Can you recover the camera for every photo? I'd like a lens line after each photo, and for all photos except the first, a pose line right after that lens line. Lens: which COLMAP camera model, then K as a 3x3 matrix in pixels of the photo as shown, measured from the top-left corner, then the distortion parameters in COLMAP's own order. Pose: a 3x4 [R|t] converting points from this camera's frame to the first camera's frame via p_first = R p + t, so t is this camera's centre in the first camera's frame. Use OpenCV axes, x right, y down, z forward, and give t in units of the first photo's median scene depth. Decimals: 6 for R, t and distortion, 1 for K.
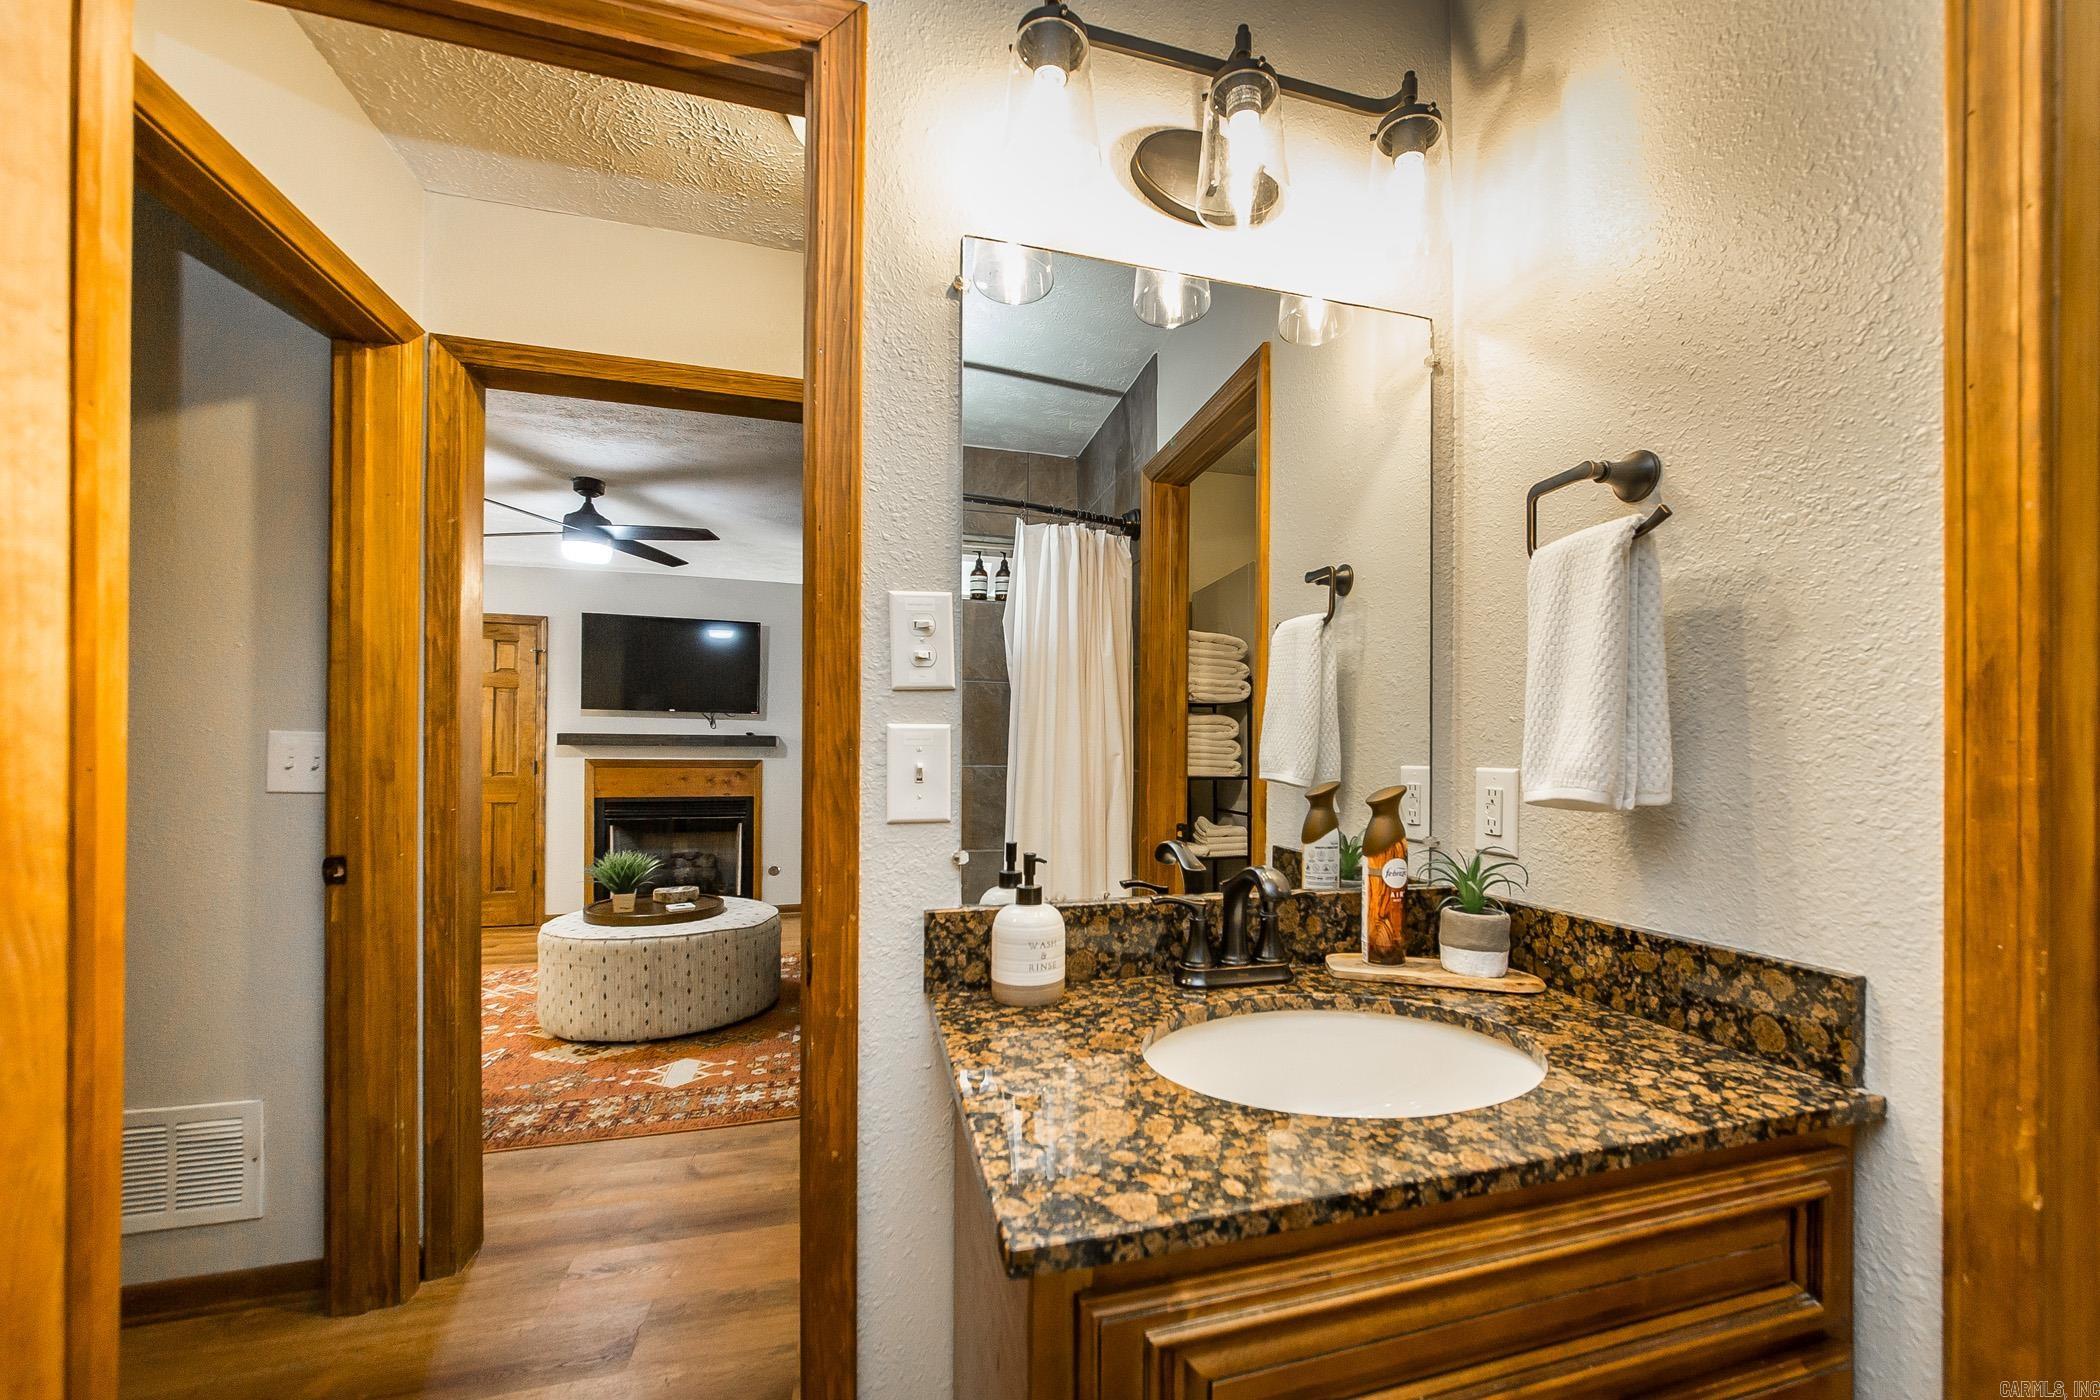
lens RADIAL K [[831.6, 0, 1110.3], [0, 831.6, 749.6], [0, 0, 1]] dist [-0.021020, -0.000062]
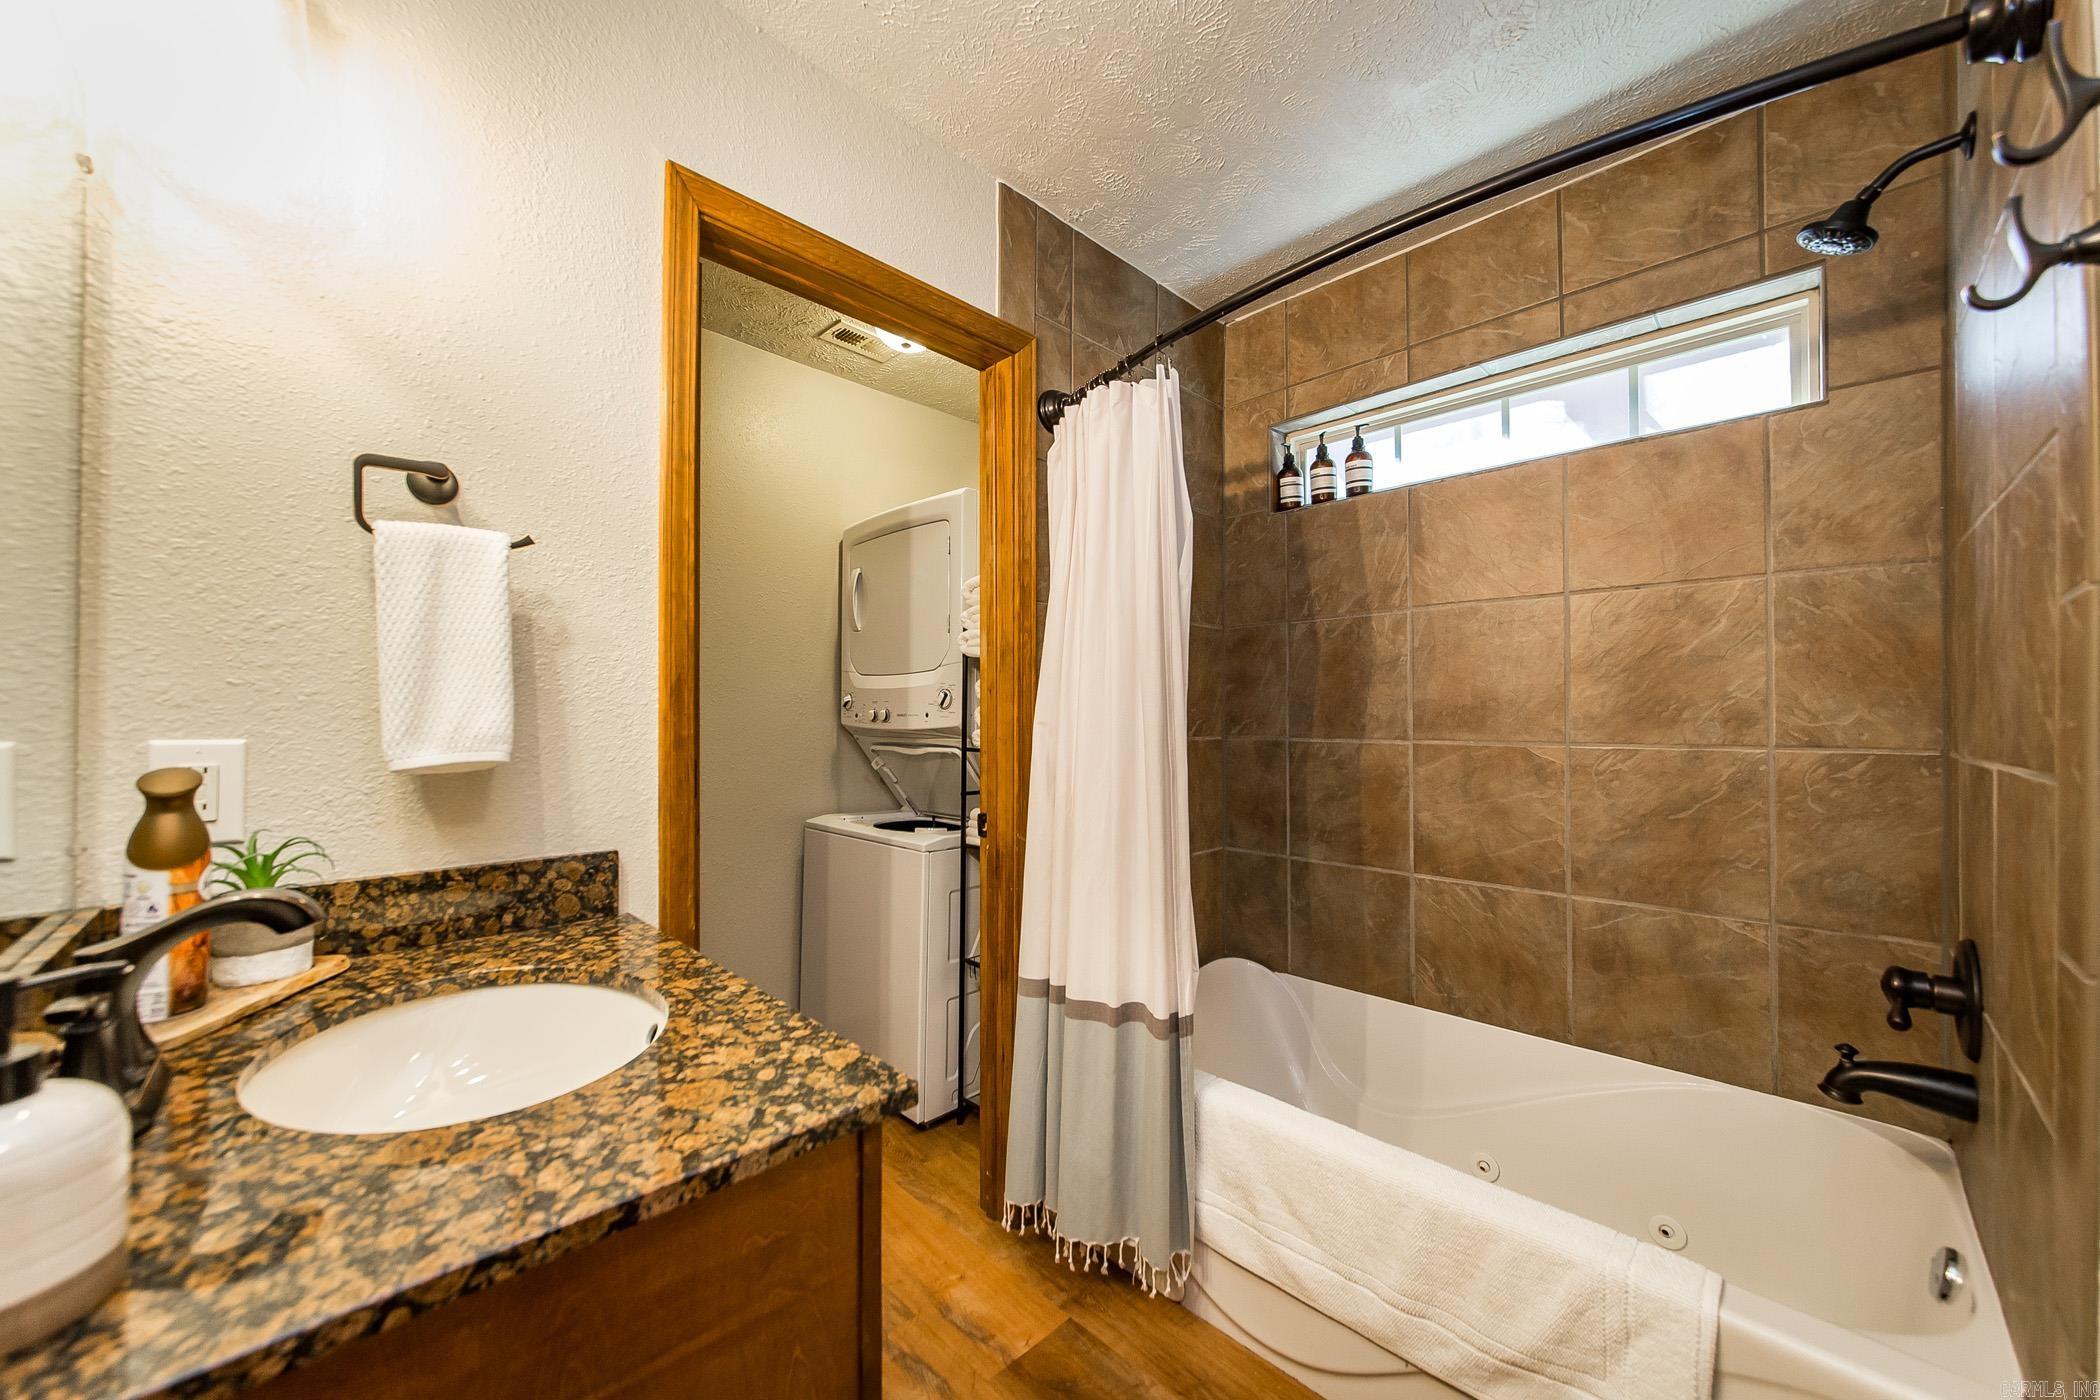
lens RADIAL K [[766.5, 0, 1042.3], [0, 766.5, 694.3], [0, 0, 1]] dist [-0.004003, 0.000078]
pose [[-0.471596, 0.014026, 0.881703, -0.821100], [-0.011690, 0.999686, -0.022156, -0.021940], [-0.881737, -0.020755, -0.471284, 0.849058]]
